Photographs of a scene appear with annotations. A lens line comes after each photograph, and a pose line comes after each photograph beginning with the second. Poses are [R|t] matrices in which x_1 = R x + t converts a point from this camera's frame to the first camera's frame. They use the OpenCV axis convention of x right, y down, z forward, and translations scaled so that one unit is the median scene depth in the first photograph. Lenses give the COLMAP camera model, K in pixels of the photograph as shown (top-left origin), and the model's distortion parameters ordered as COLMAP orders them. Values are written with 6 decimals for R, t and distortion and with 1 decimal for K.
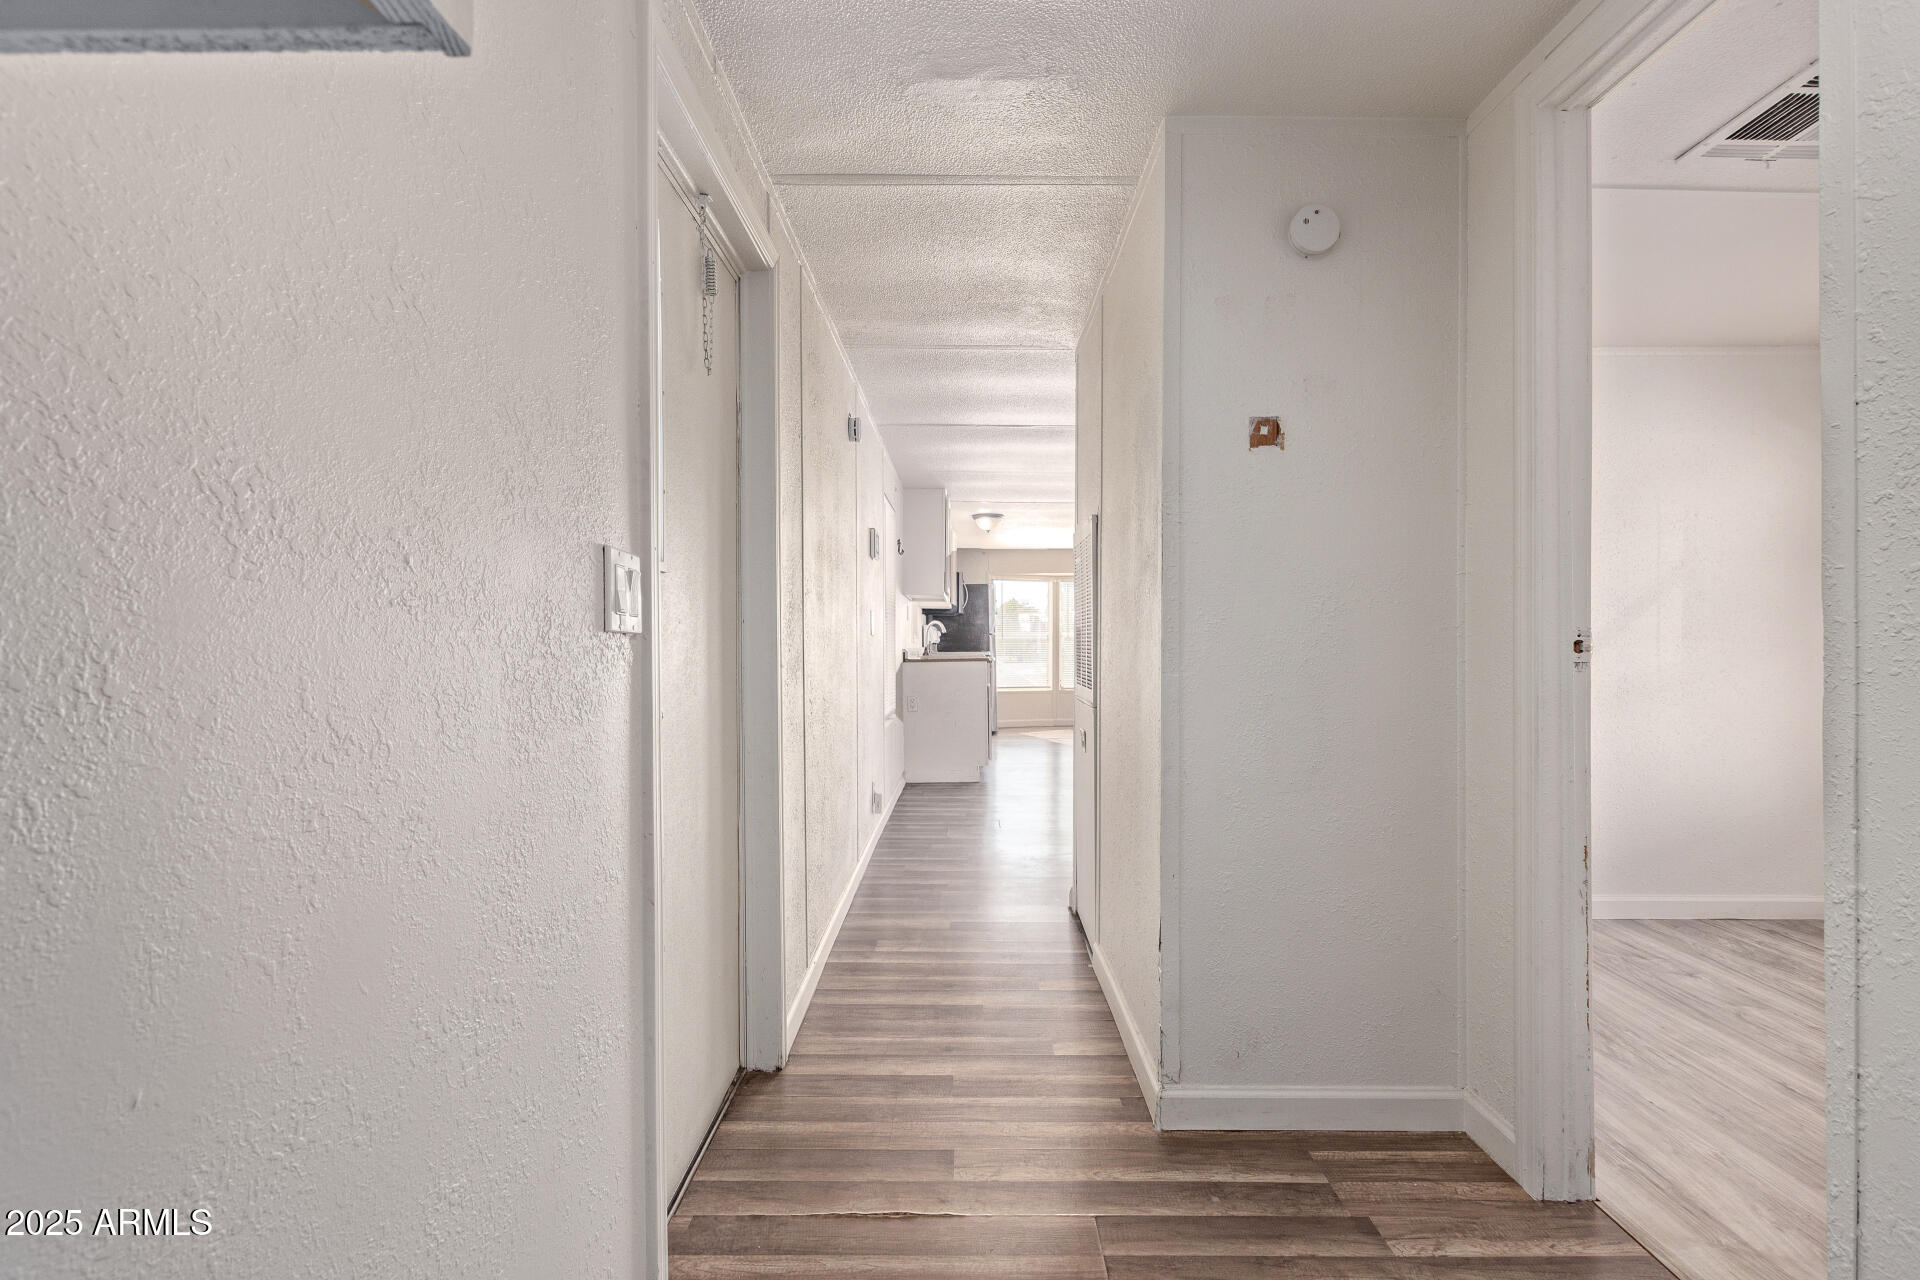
lens RADIAL K [[913.2, 0, 952.0], [0, 913.2, 645.2], [0, 0, 1]] dist [0.003886, -0.000543]
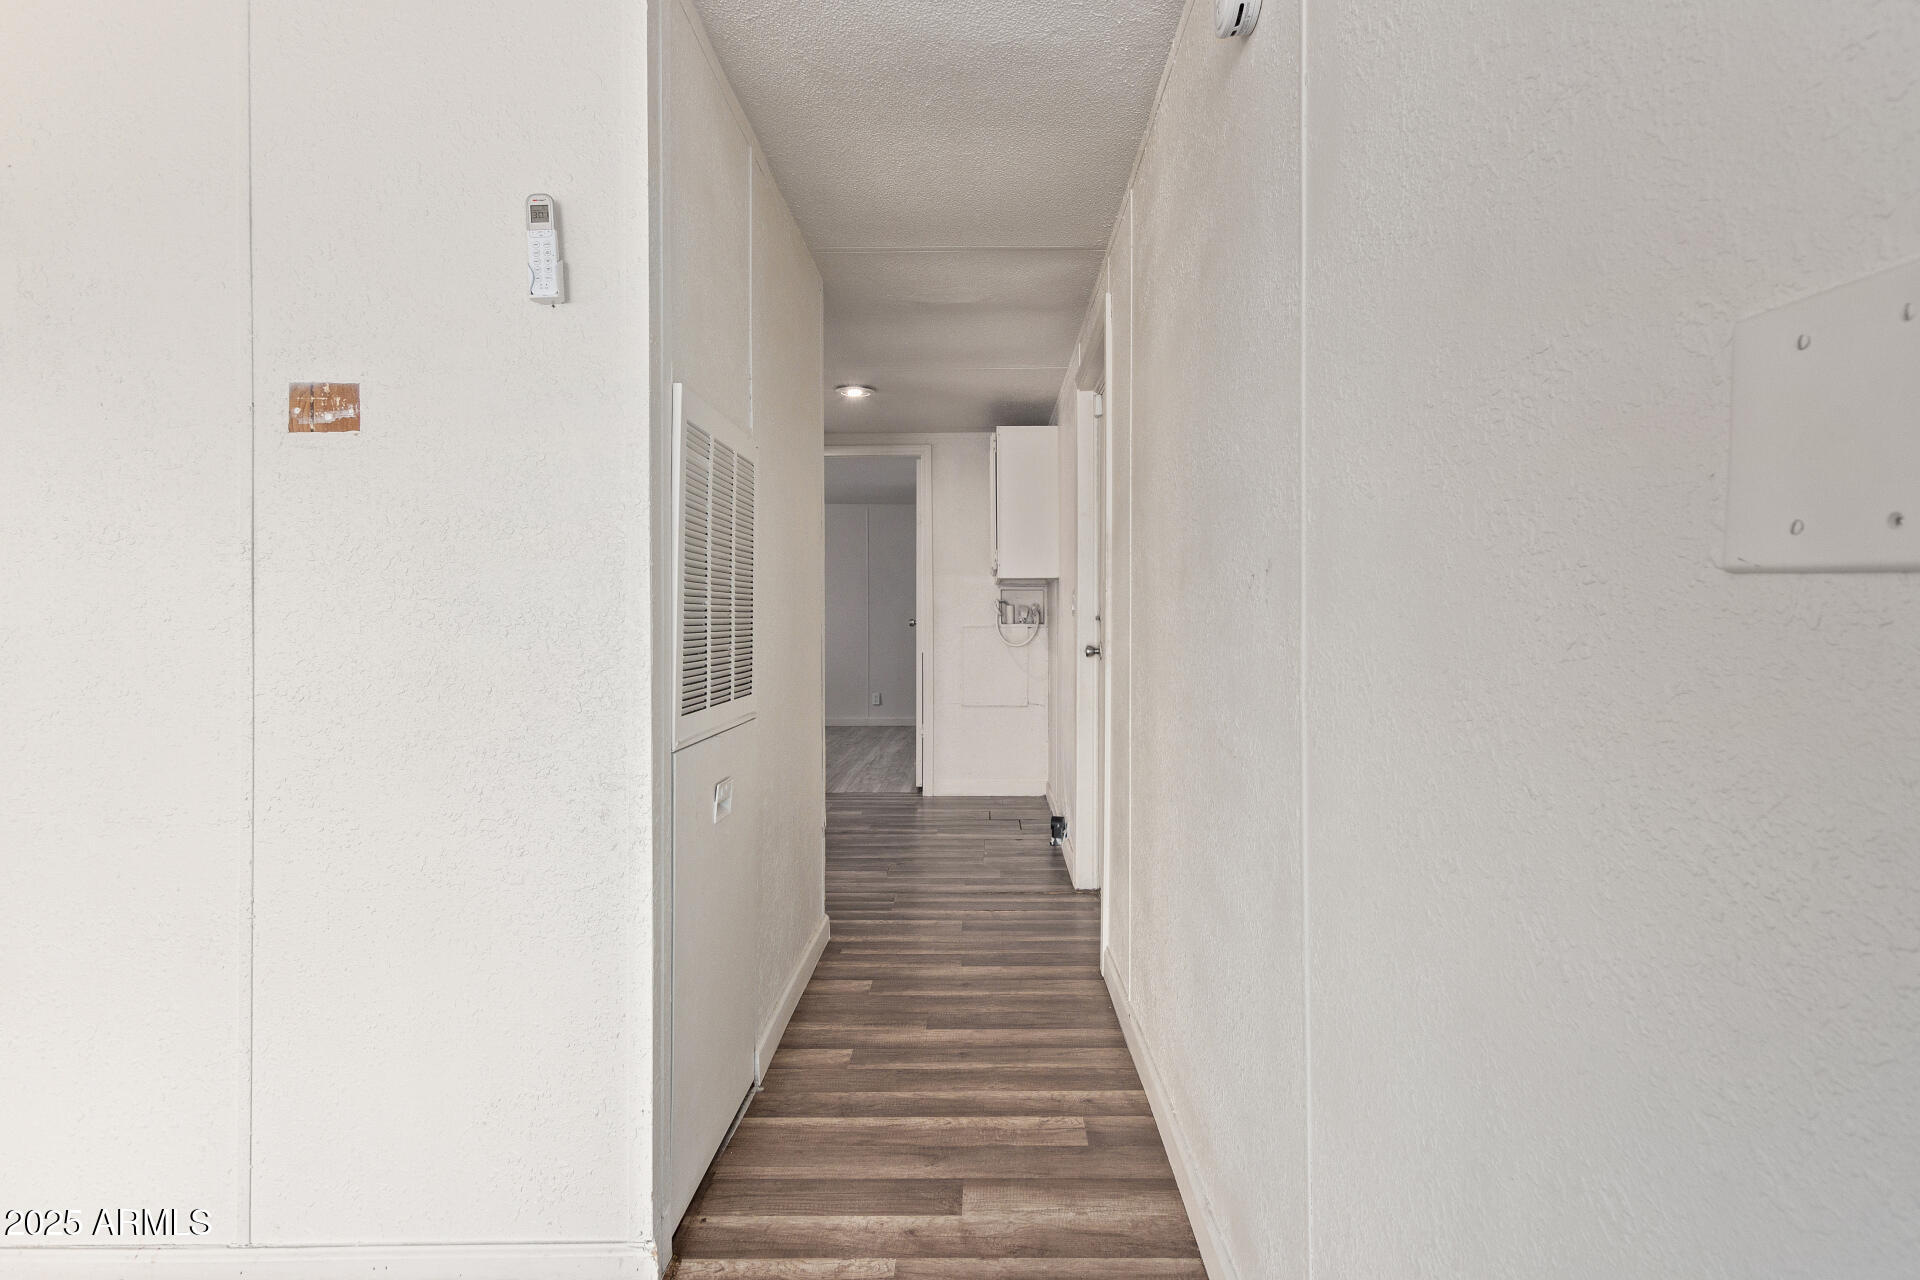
lens RADIAL K [[899.9, 0, 965.0], [0, 899.9, 636.1], [0, 0, 1]] dist [0.010077, -0.005927]
pose [[-0.999988, 0.002679, 0.004105, -0.009020], [0.002802, 0.999537, 0.030310, -0.021179], [-0.004022, 0.030321, -0.999532, 2.049101]]
